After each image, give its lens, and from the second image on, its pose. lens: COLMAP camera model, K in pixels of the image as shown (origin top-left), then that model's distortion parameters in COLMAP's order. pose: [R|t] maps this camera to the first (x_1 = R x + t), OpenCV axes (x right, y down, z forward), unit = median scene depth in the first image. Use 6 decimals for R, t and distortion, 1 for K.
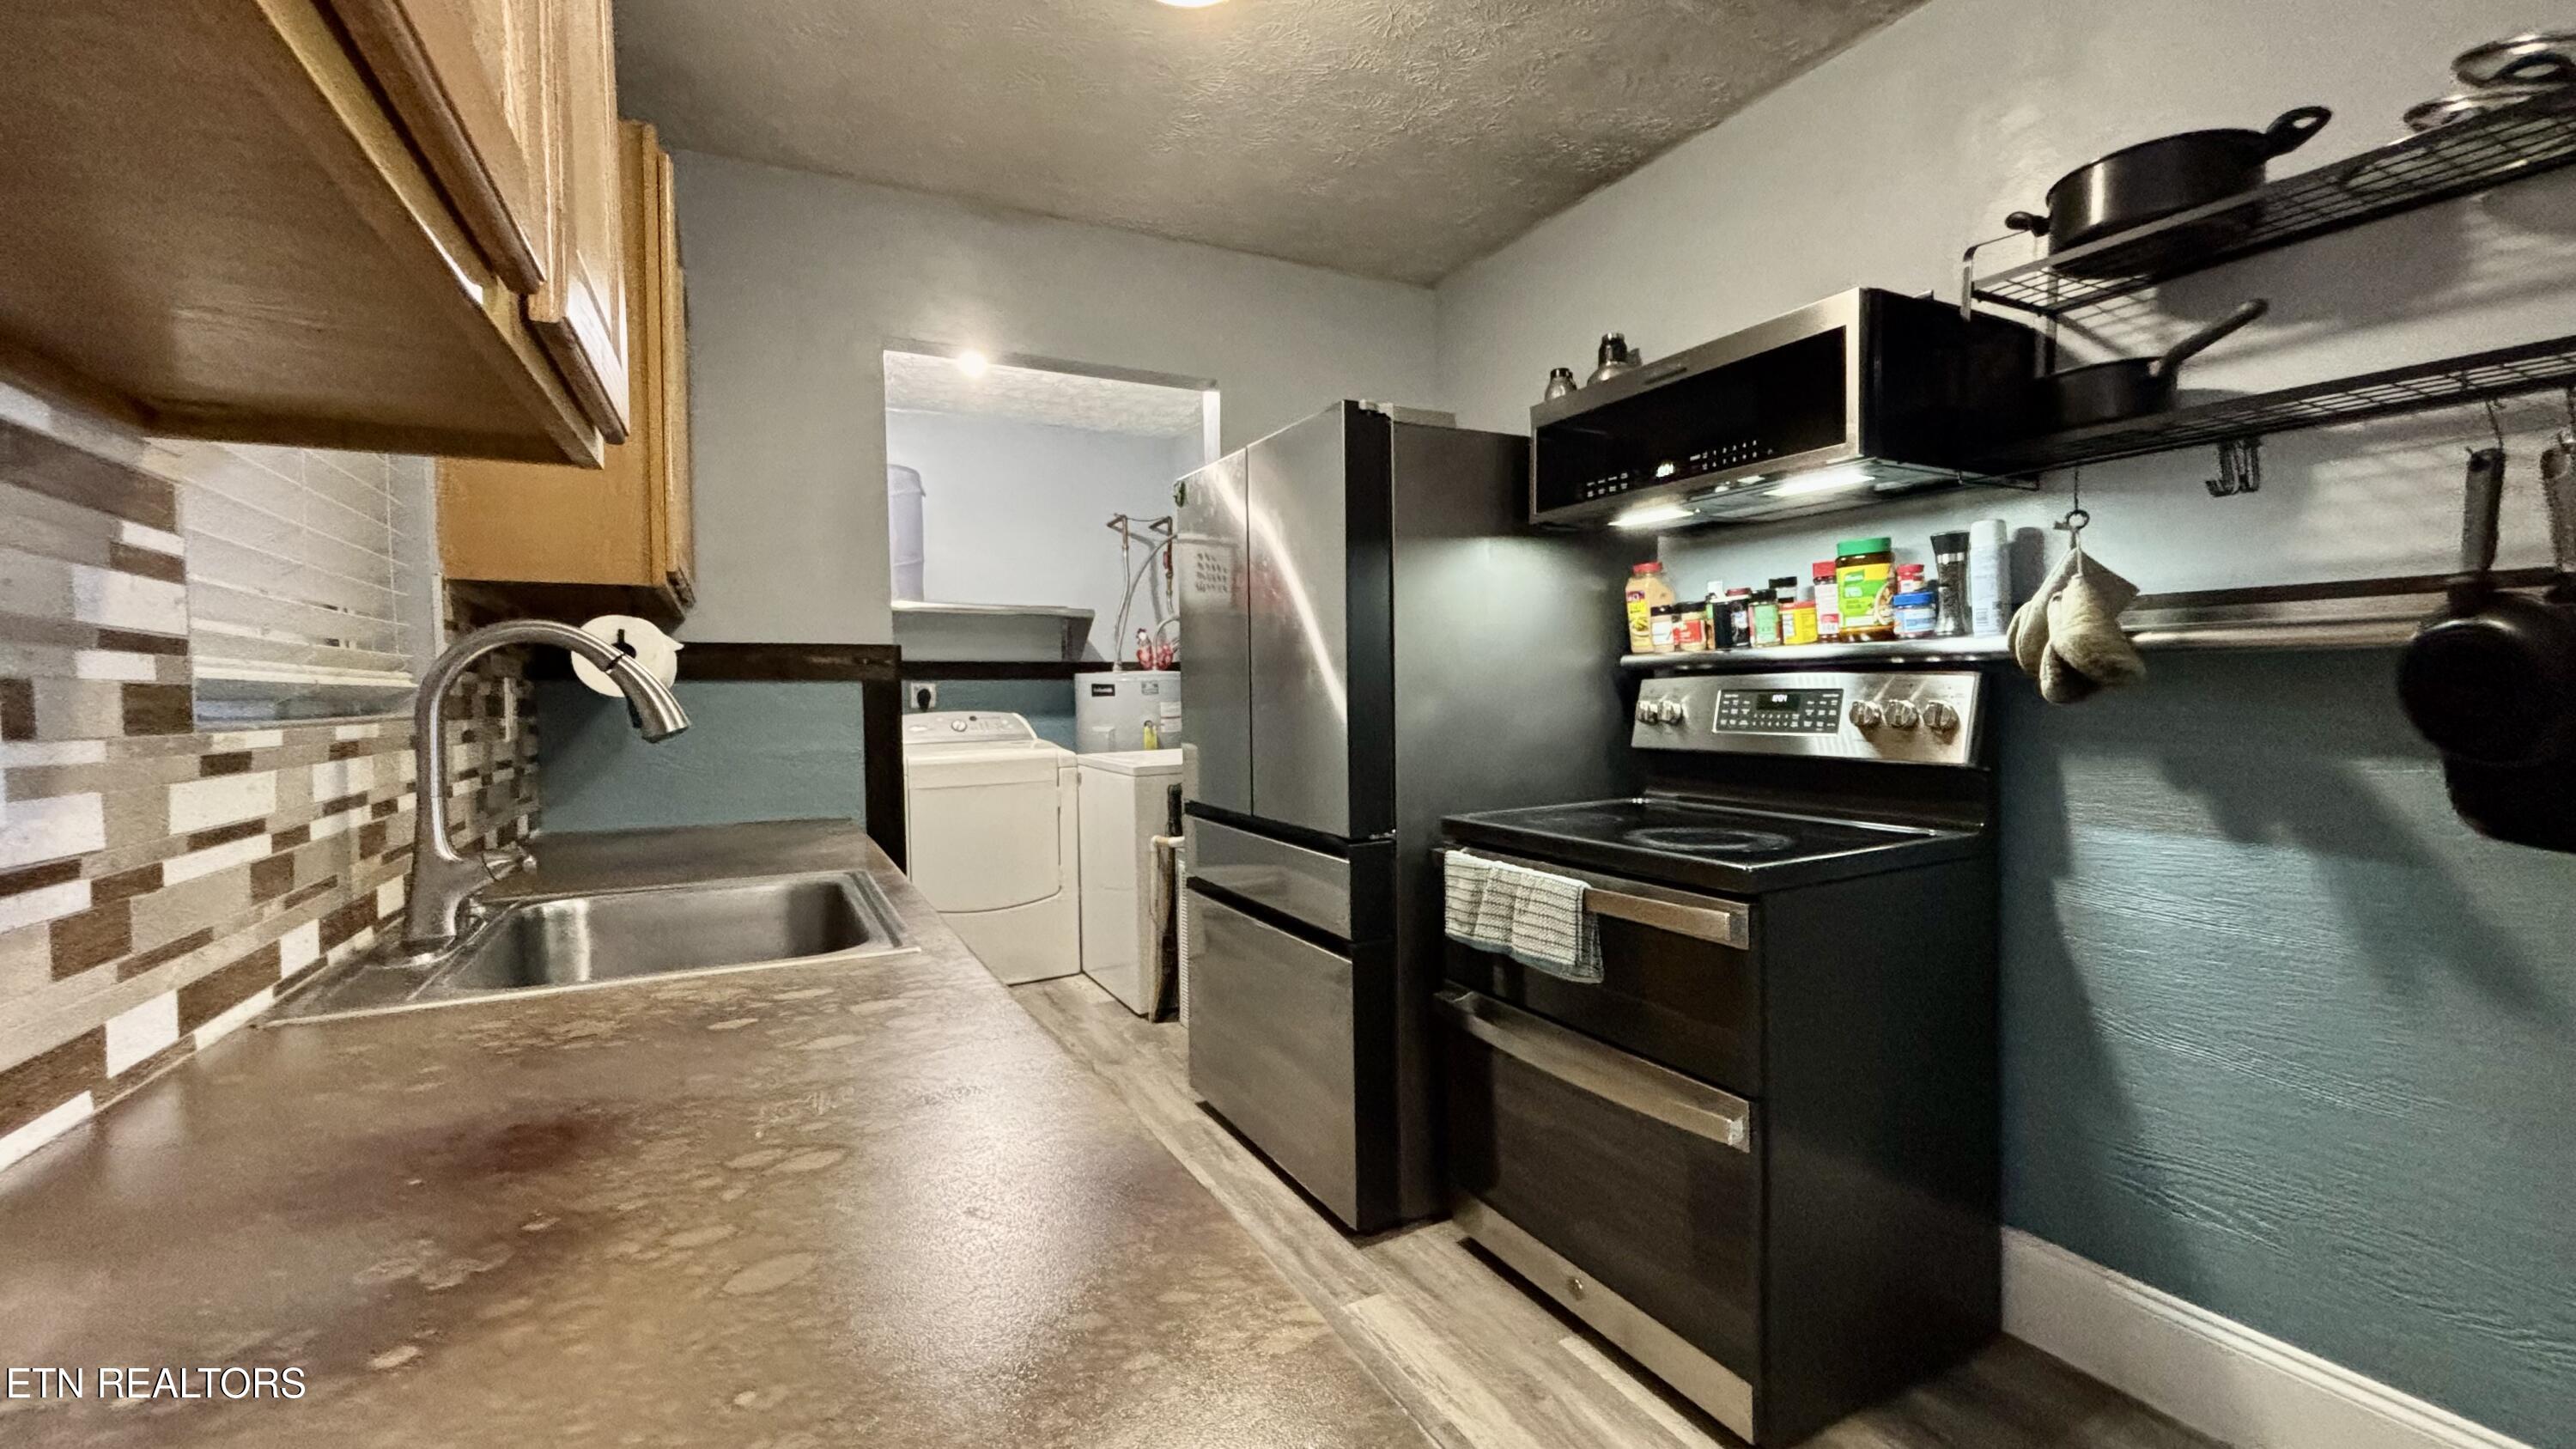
lens RADIAL K [[1049.8, 0, 1289.1], [0, 1049.8, 719.8], [0, 0, 1]] dist [0.011961, -0.000679]
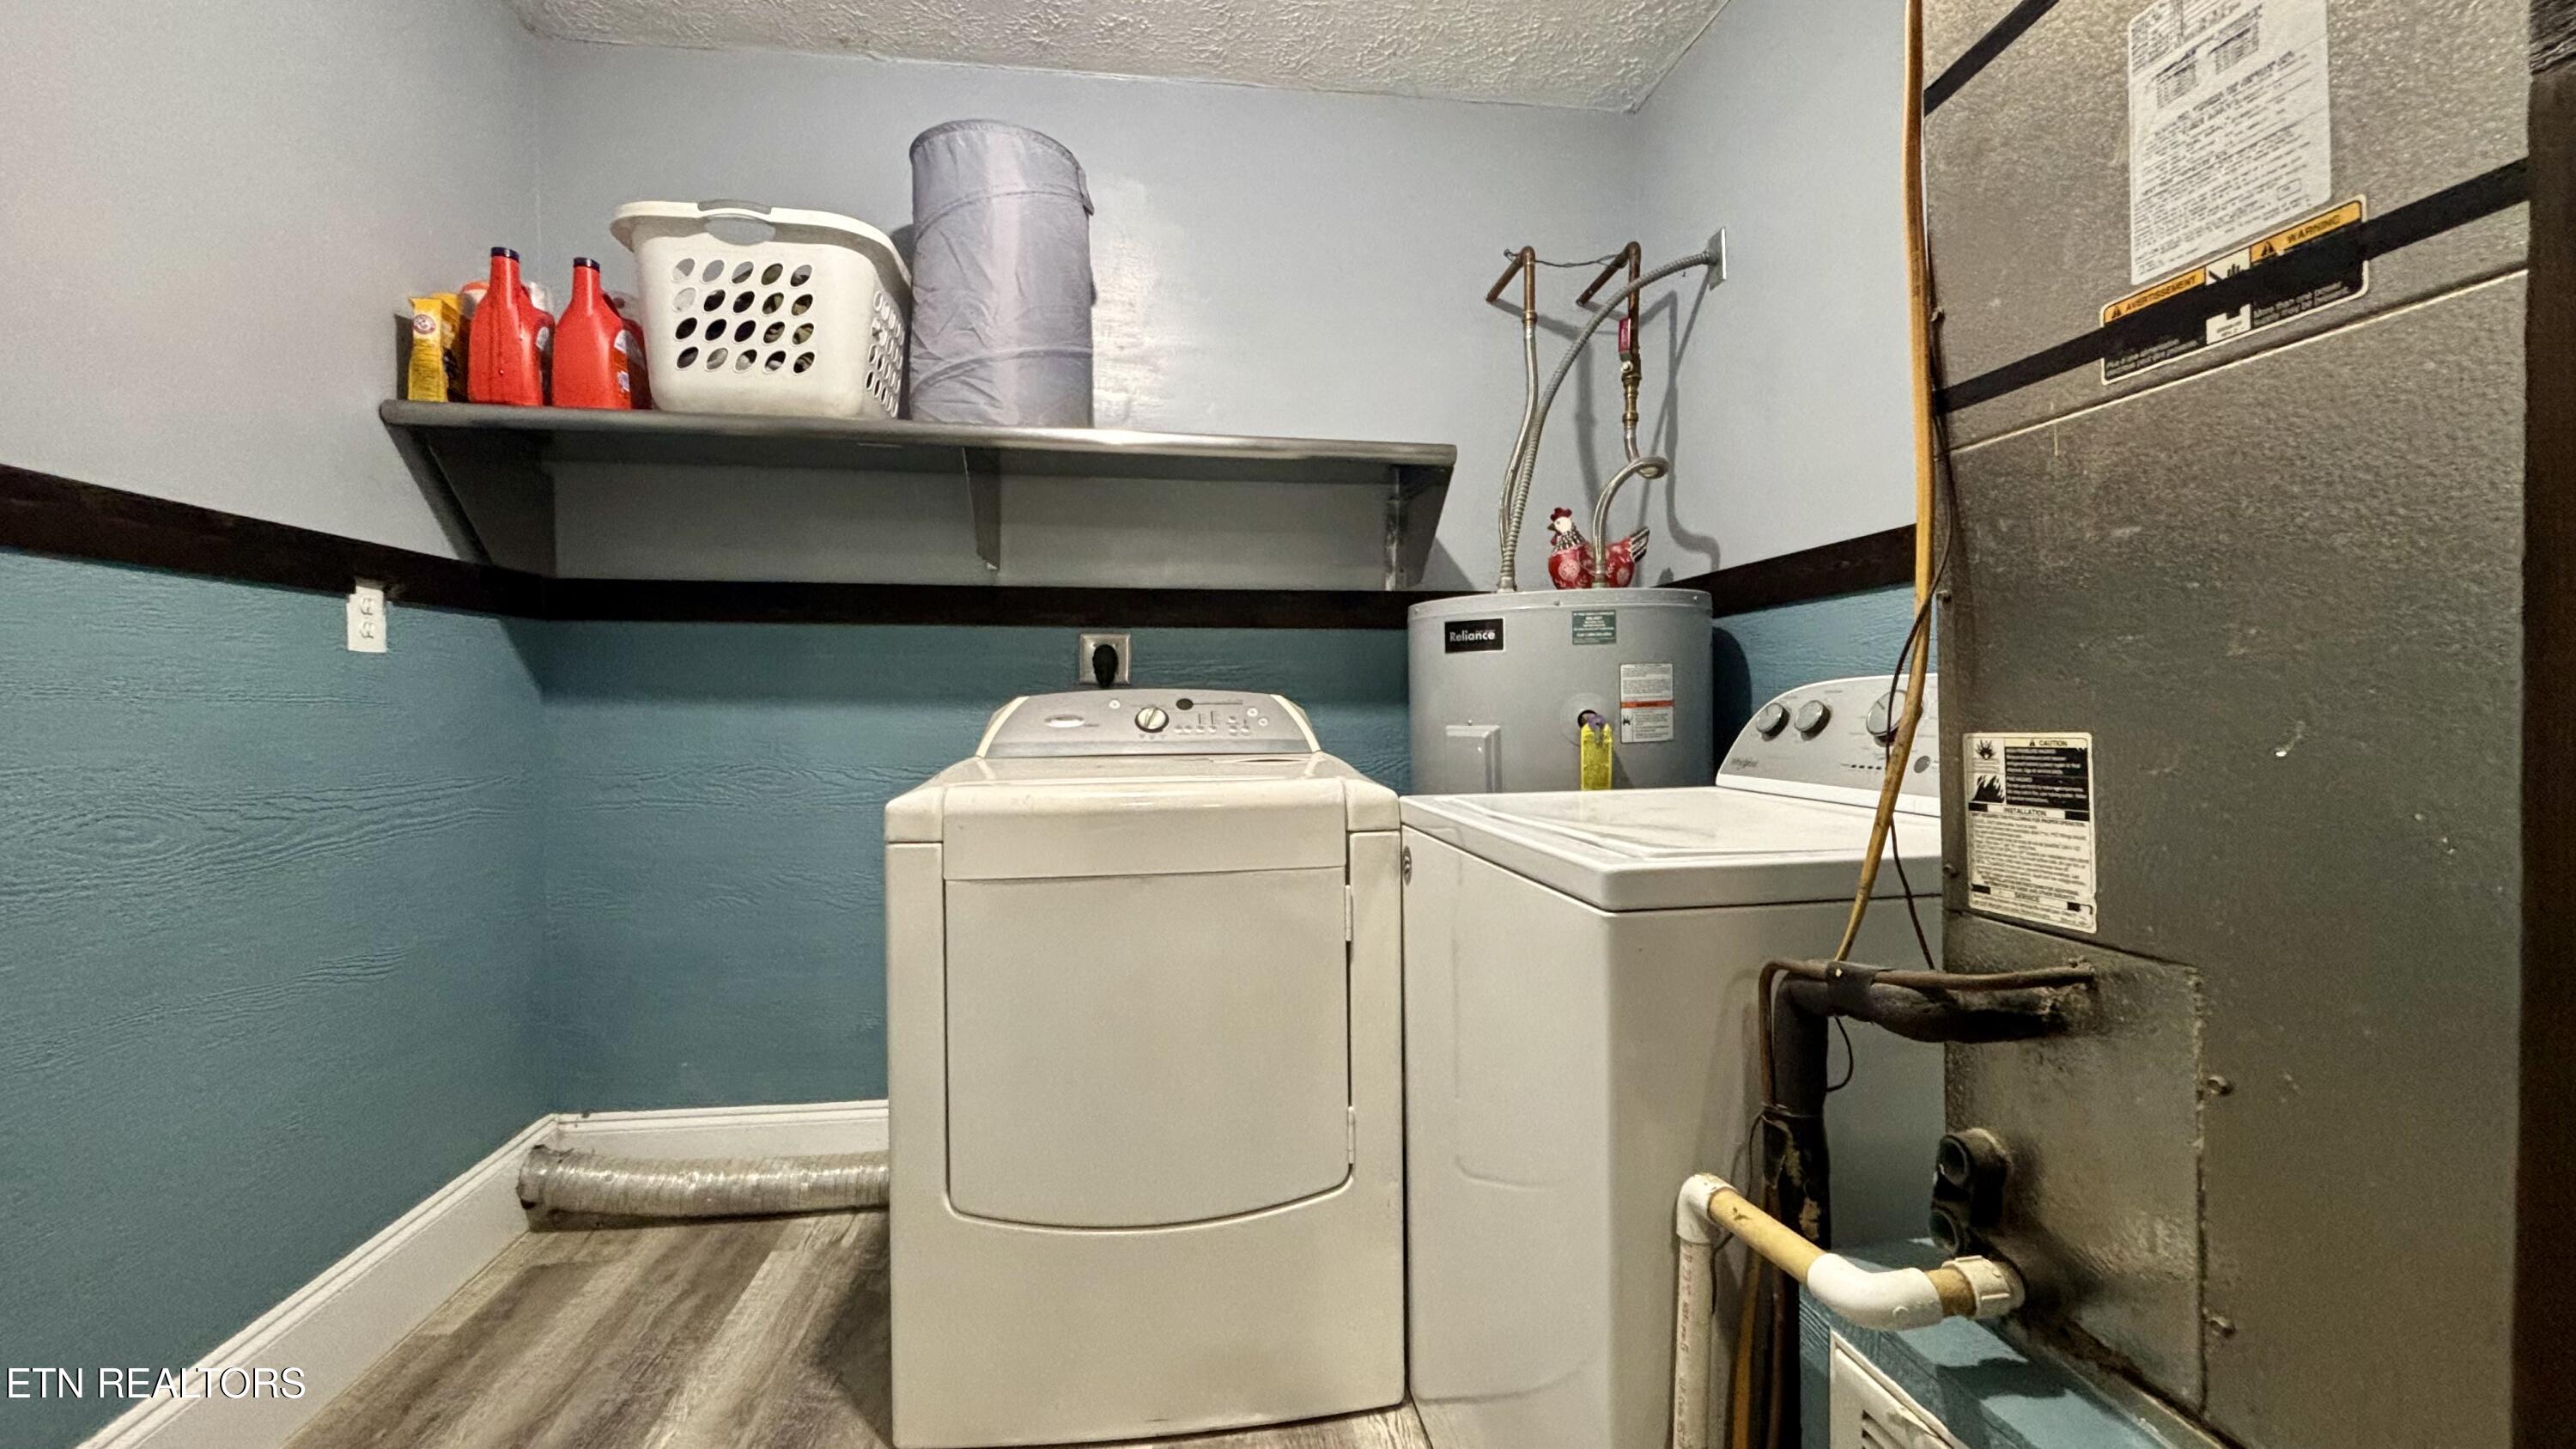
lens RADIAL K [[1049.8, 0, 1307.5], [0, 1049.8, 718.3], [0, 0, 1]] dist [0.011961, -0.000679]
pose [[0.949752, 0.016023, -0.312592, -0.108458], [-0.022638, 0.999590, -0.017544, 0.011527], [0.312183, 0.023739, 0.949725, 0.583286]]
